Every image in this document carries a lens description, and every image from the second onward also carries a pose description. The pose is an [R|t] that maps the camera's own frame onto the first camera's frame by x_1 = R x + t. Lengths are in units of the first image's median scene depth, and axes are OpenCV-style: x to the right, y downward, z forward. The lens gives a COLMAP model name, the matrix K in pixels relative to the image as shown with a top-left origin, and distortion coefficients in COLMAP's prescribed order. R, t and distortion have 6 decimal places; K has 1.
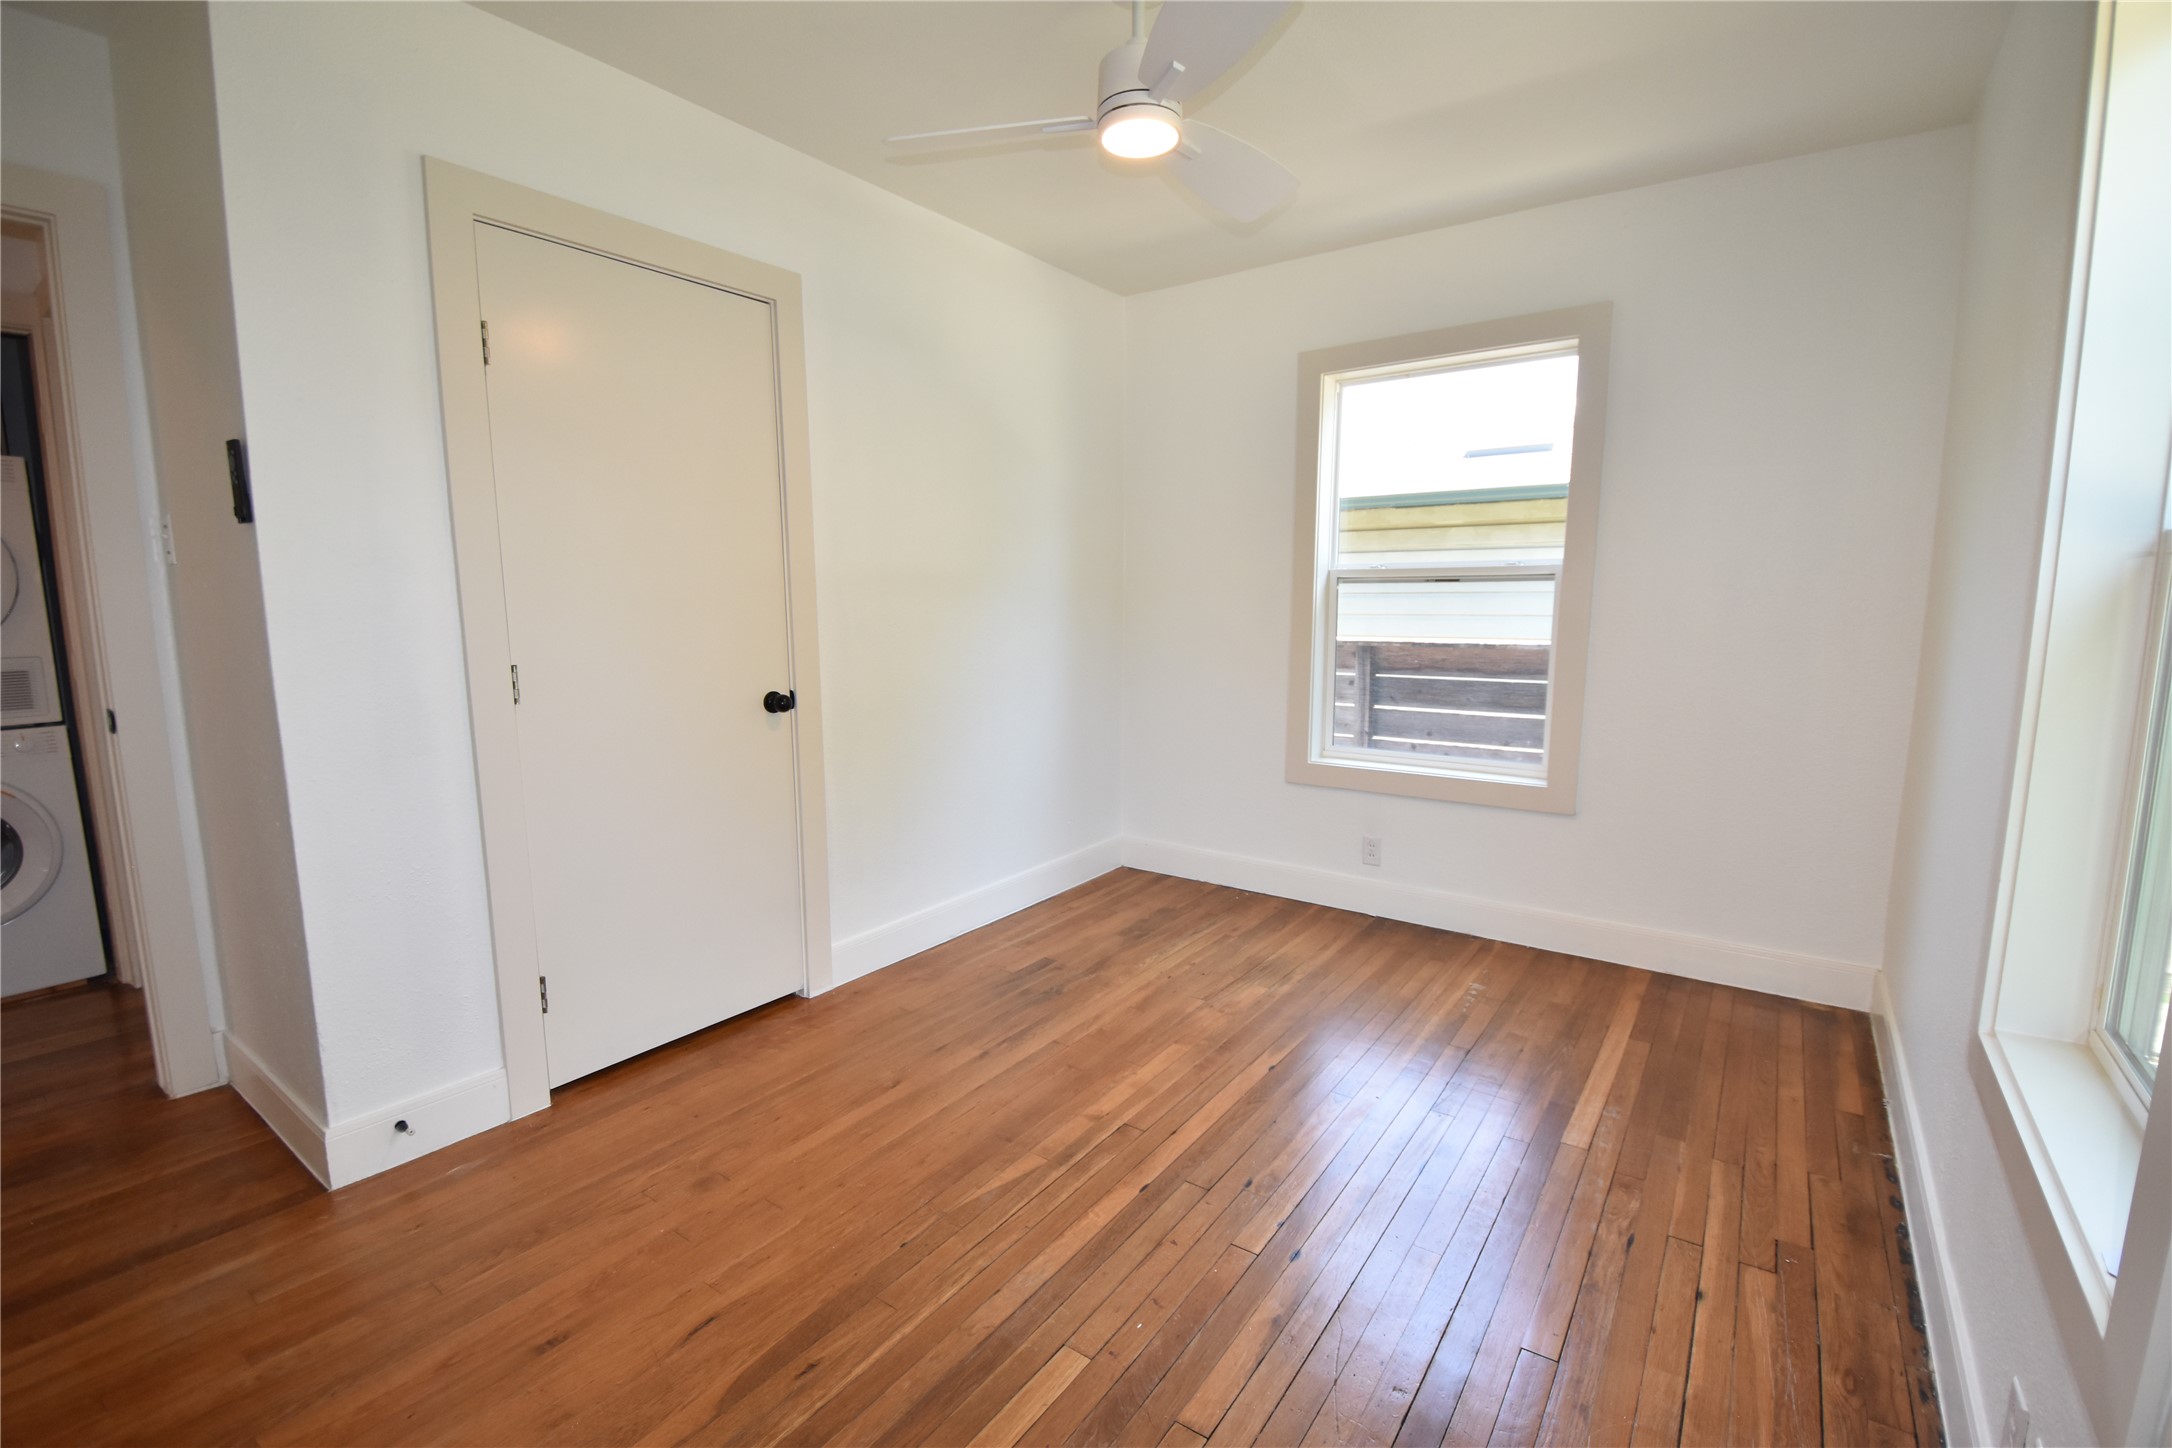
lens RADIAL K [[964.0, 0, 1081.5], [0, 964.0, 736.4], [0, 0, 1]] dist [0.001294, -0.013461]
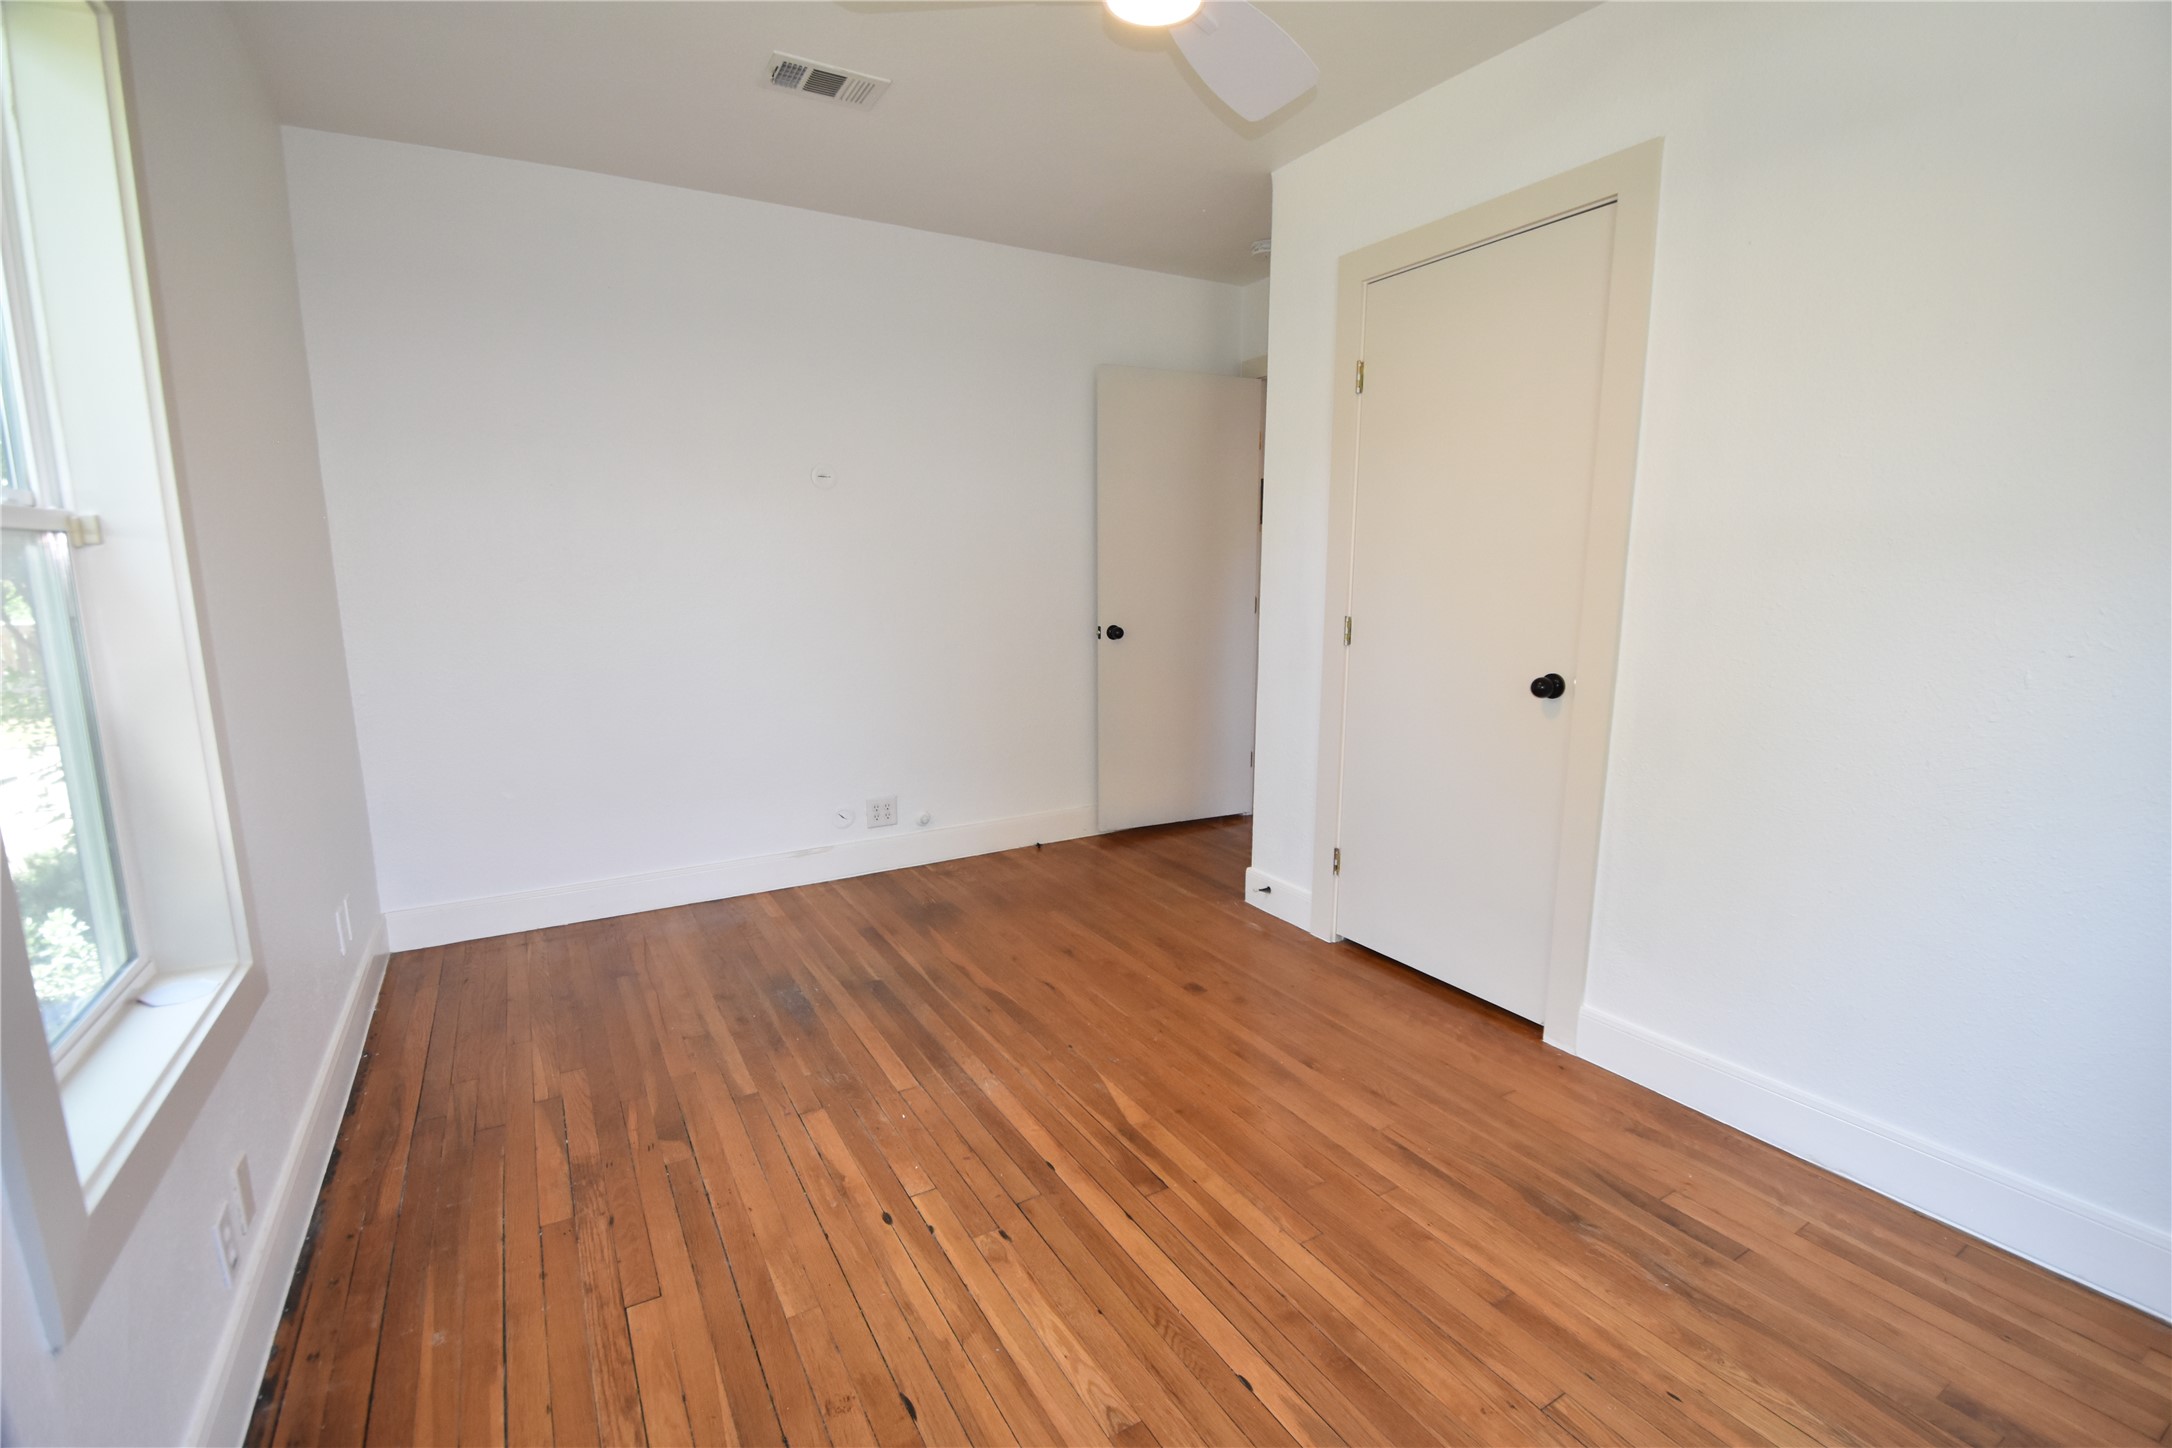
lens RADIAL K [[964.0, 0, 1098.9], [0, 964.0, 729.6], [0, 0, 1]] dist [0.001294, -0.013461]
pose [[-0.402843, 0.154231, -0.902181, 0.718043], [-0.127103, 0.966723, 0.222019, -0.156970], [0.906401, 0.204108, -0.369834, 1.092257]]
